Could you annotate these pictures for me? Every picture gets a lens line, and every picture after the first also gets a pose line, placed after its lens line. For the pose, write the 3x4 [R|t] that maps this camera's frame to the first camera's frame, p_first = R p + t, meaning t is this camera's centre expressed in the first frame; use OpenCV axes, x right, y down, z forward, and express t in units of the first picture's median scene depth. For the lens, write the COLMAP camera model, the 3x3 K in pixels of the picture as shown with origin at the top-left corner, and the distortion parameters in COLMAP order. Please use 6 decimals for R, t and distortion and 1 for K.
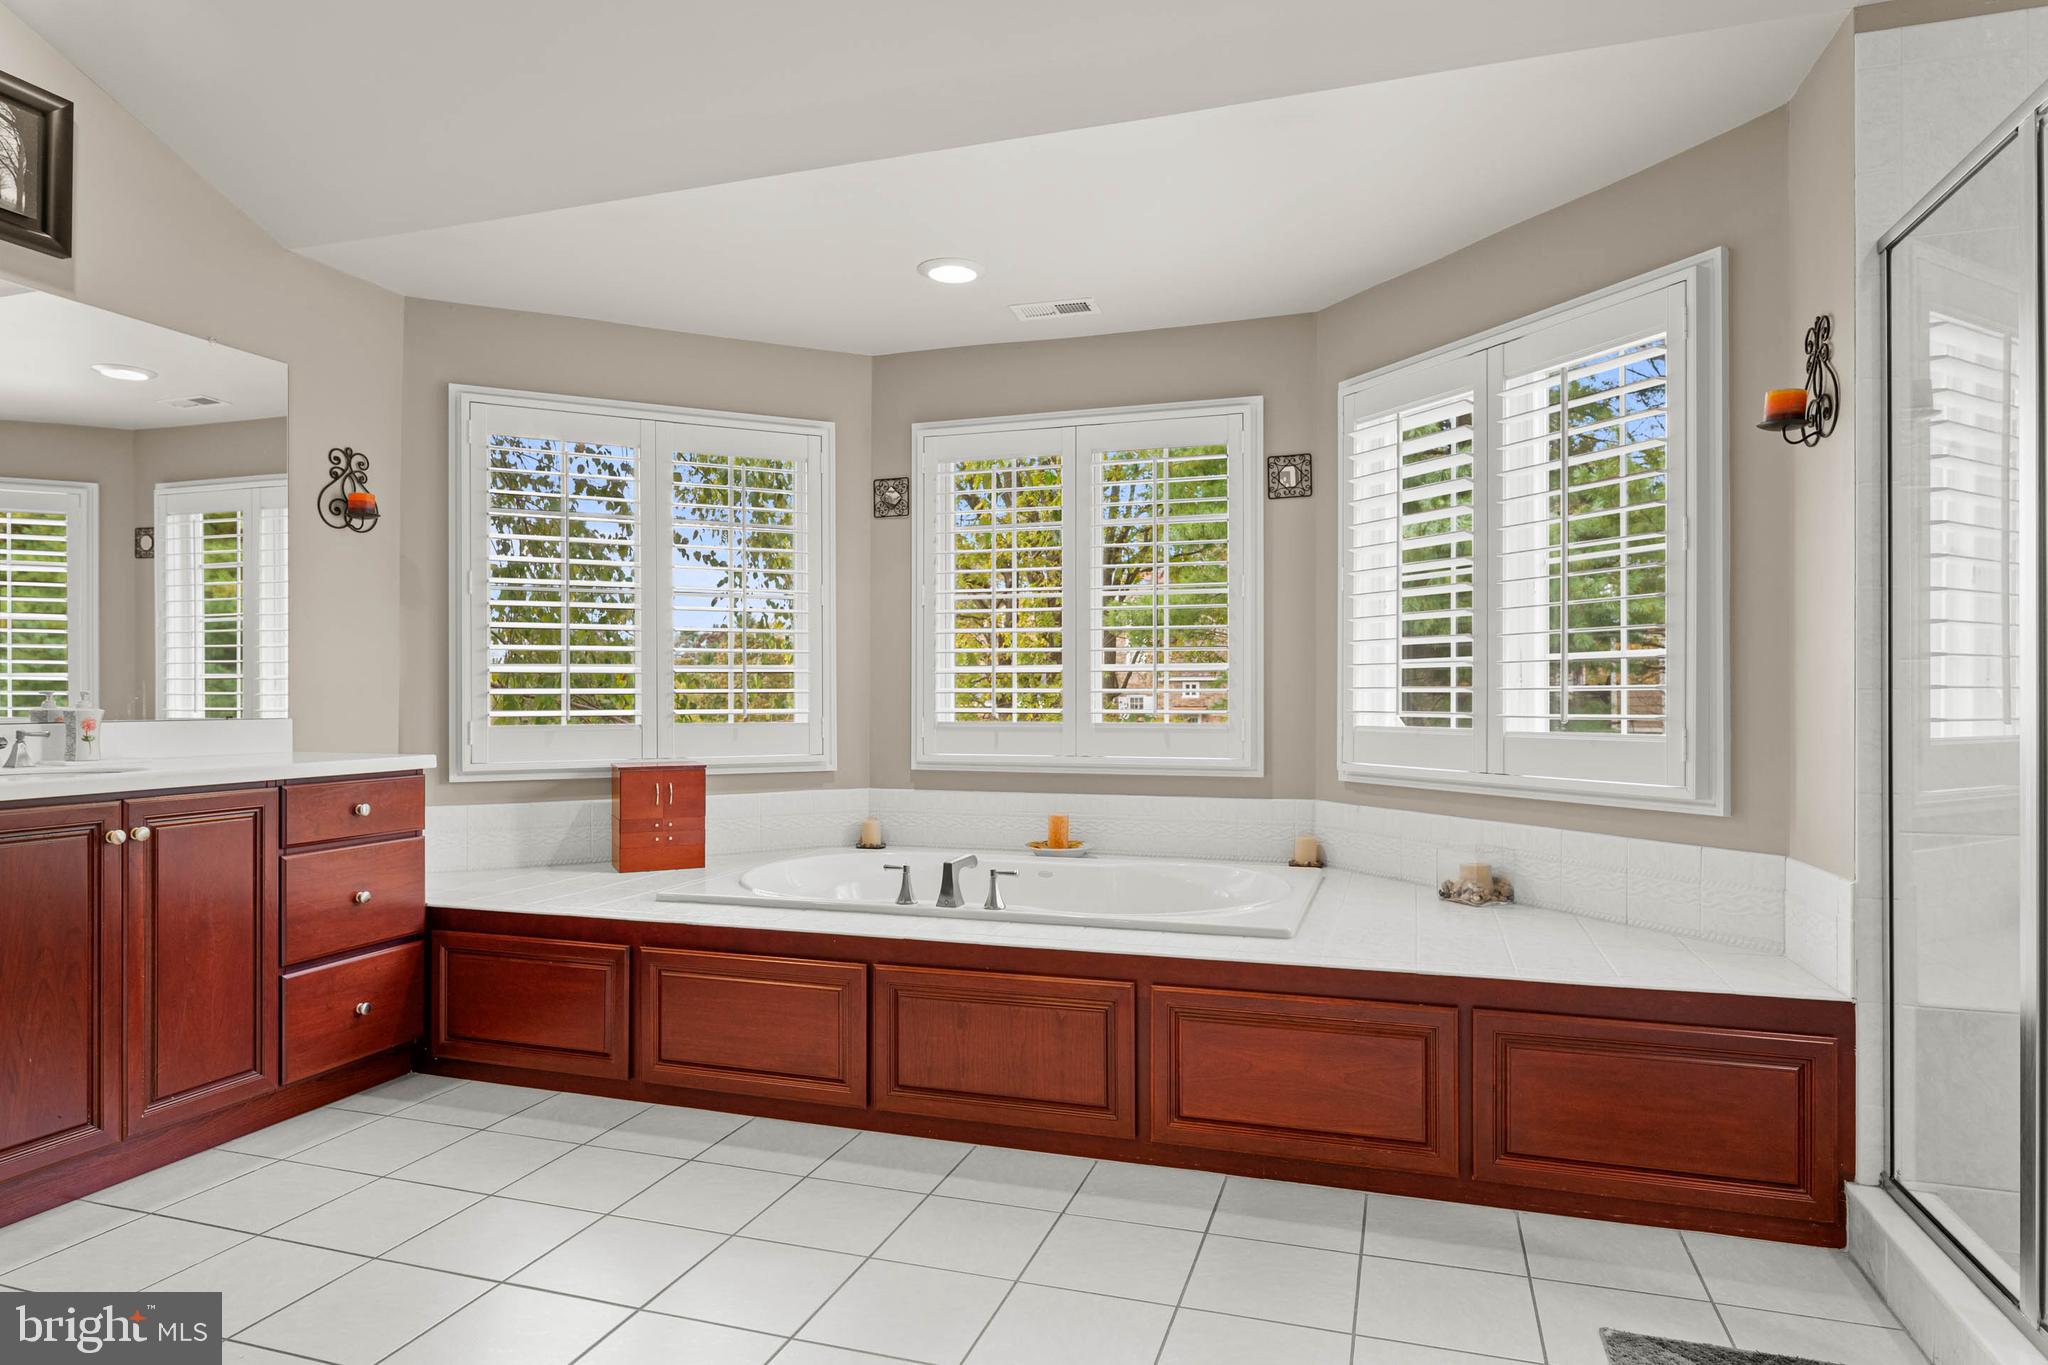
lens RADIAL K [[1184.1, 0, 1028.4], [0, 1184.1, 687.7], [0, 0, 1]] dist [-0.004928, 0.003477]
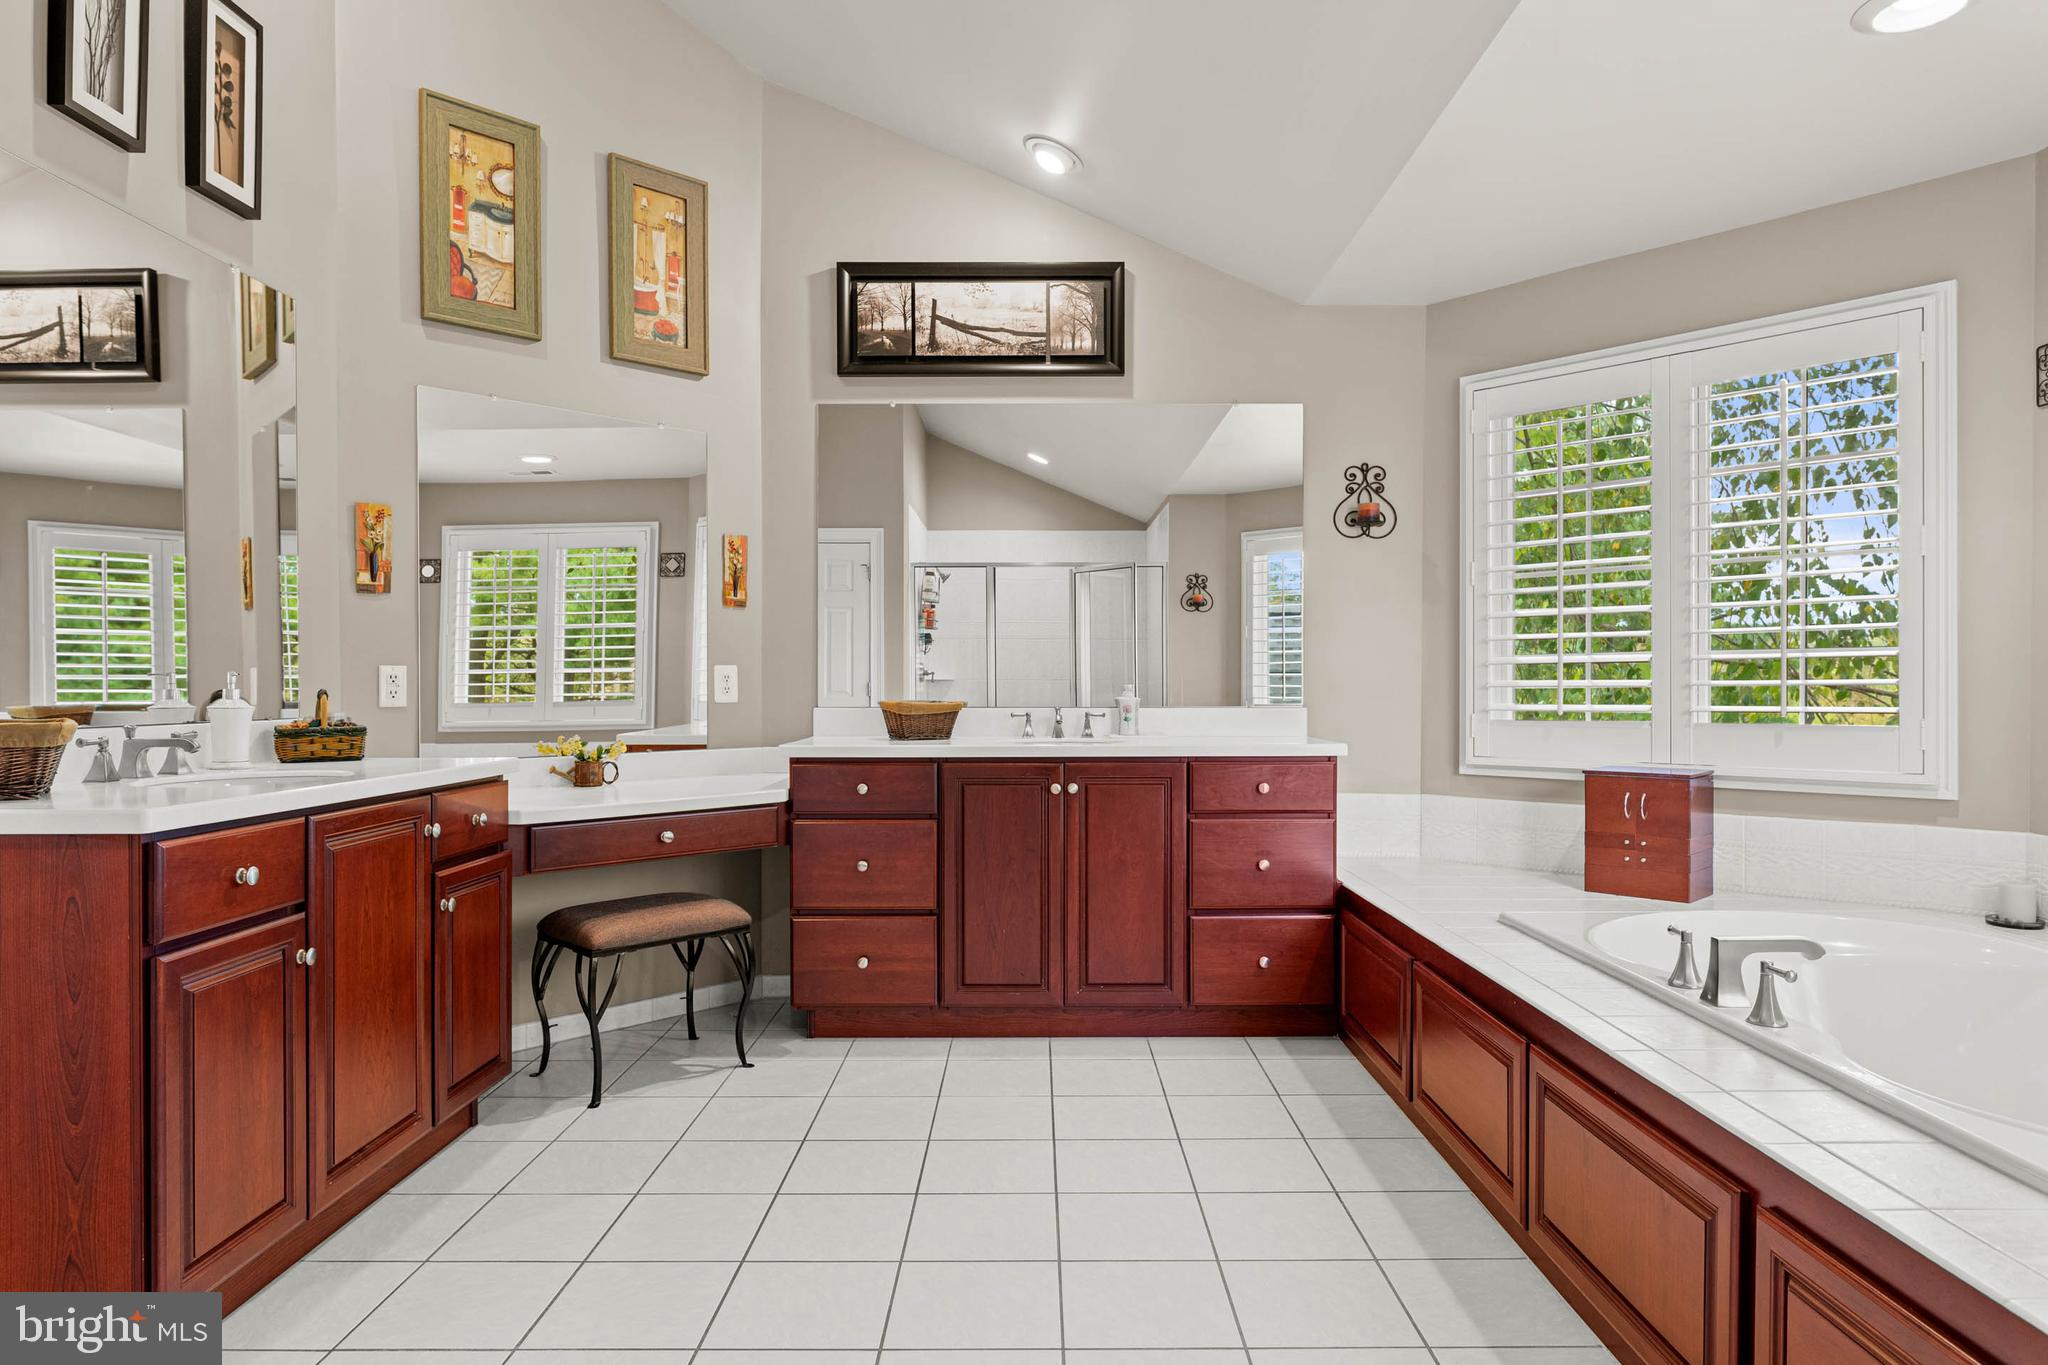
lens RADIAL K [[1184.1, 0, 1027.1], [0, 1184.1, 692.6], [0, 0, 1]] dist [-0.004928, 0.003477]
pose [[0.309479, 0.003609, -0.950899, 0.435835], [0.007146, 0.999956, 0.006121, 0.002075], [0.950879, -0.008689, 0.309440, 0.413082]]
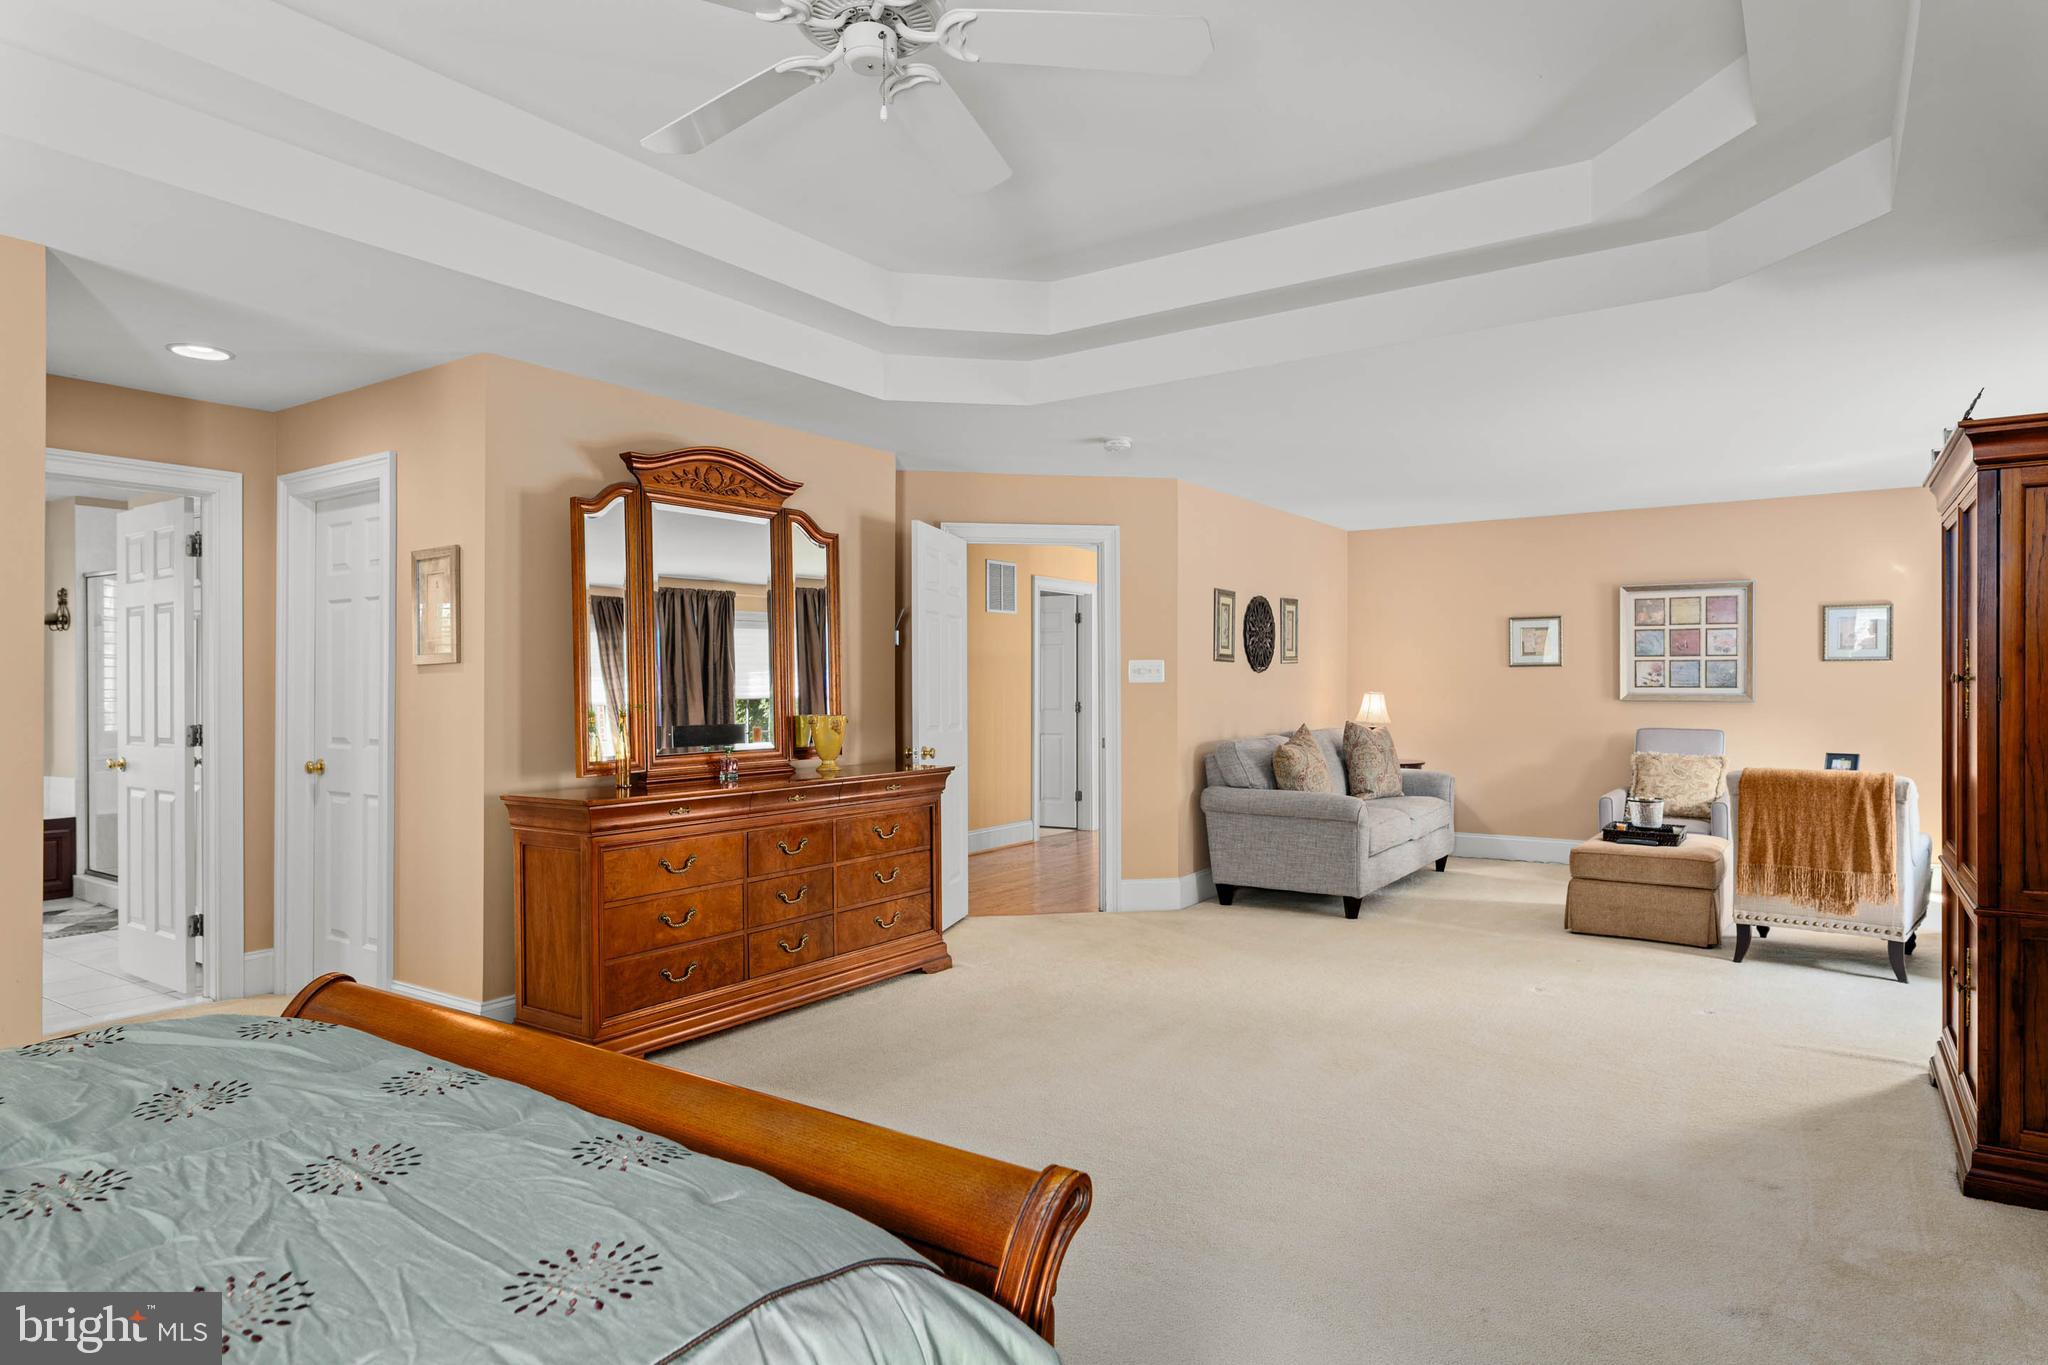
lens RADIAL K [[1184.1, 0, 1025.0], [0, 1184.1, 687.3], [0, 0, 1]] dist [-0.004928, 0.003477]
pose [[0.272935, -0.003960, 0.962024, -1.020354], [-0.000618, 0.999991, 0.004291, -0.052451], [-0.962032, -0.001765, 0.272930, -1.425503]]
